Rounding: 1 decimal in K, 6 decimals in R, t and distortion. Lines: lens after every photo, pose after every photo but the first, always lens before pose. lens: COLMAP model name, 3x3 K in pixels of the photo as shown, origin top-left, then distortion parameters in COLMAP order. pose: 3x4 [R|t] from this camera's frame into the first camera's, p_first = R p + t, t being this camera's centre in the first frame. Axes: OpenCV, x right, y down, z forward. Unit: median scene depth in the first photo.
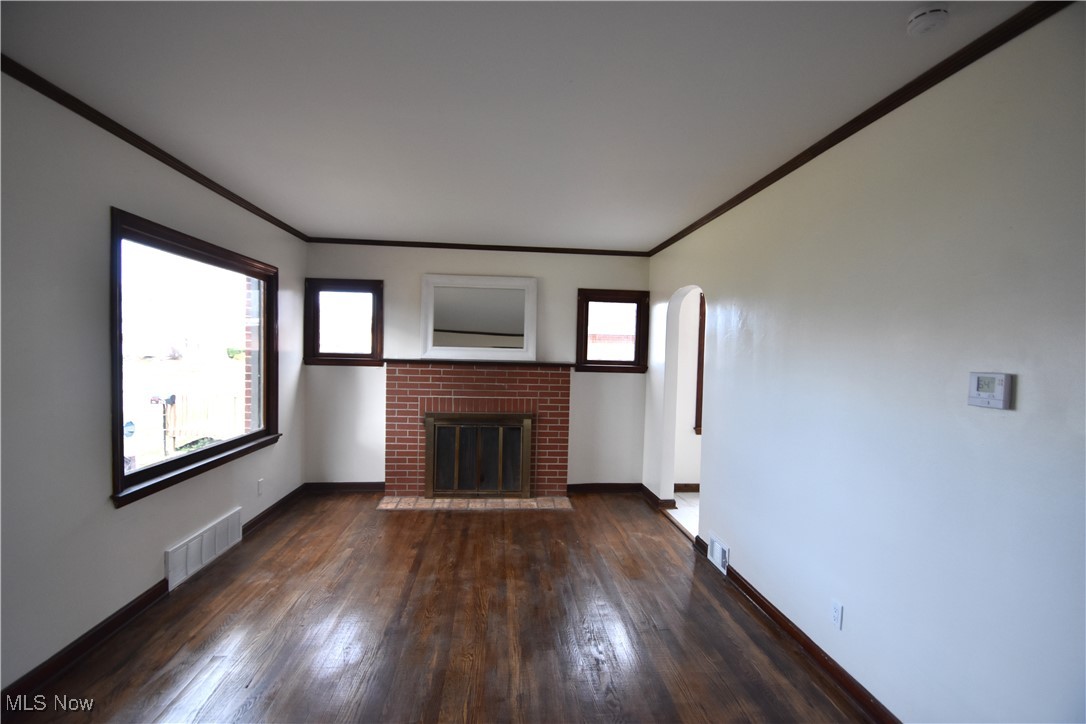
lens RADIAL K [[474.6, 0, 544.0], [0, 474.6, 370.0], [0, 0, 1]] dist [-0.000791, -0.002003]
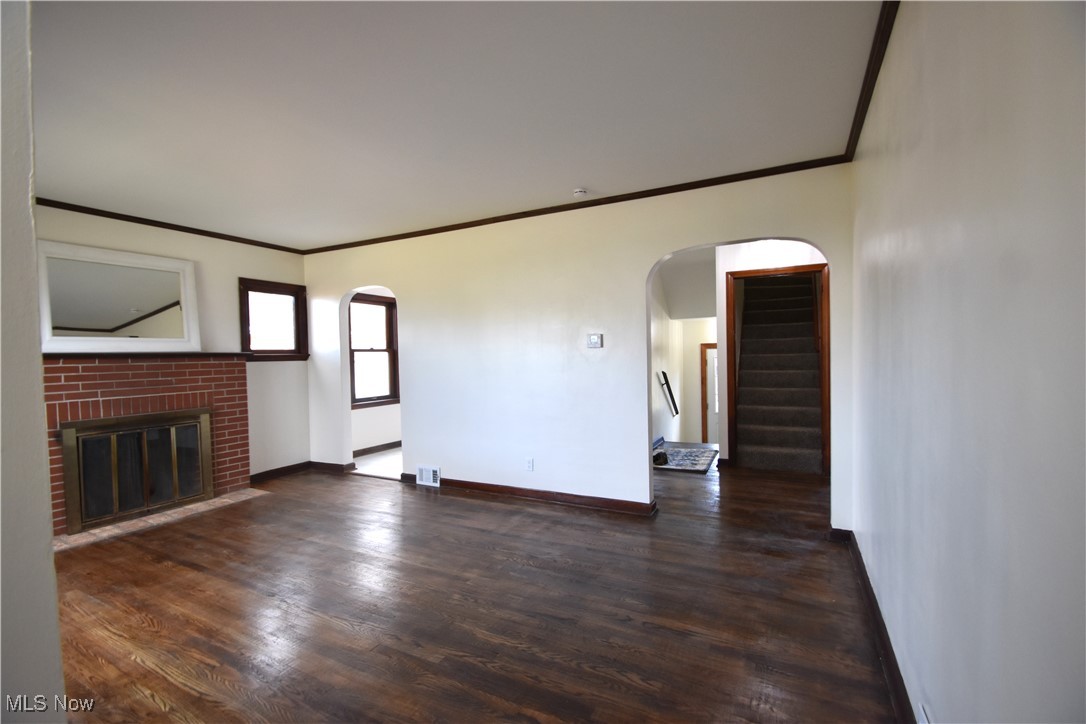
lens RADIAL K [[474.6, 0, 541.8], [0, 474.6, 364.4], [0, 0, 1]] dist [-0.000791, -0.002003]
pose [[0.541443, -0.055635, 0.838895, -0.445817], [0.065606, 0.997561, 0.023814, 0.027851], [-0.838174, 0.042142, 0.543772, -0.055938]]
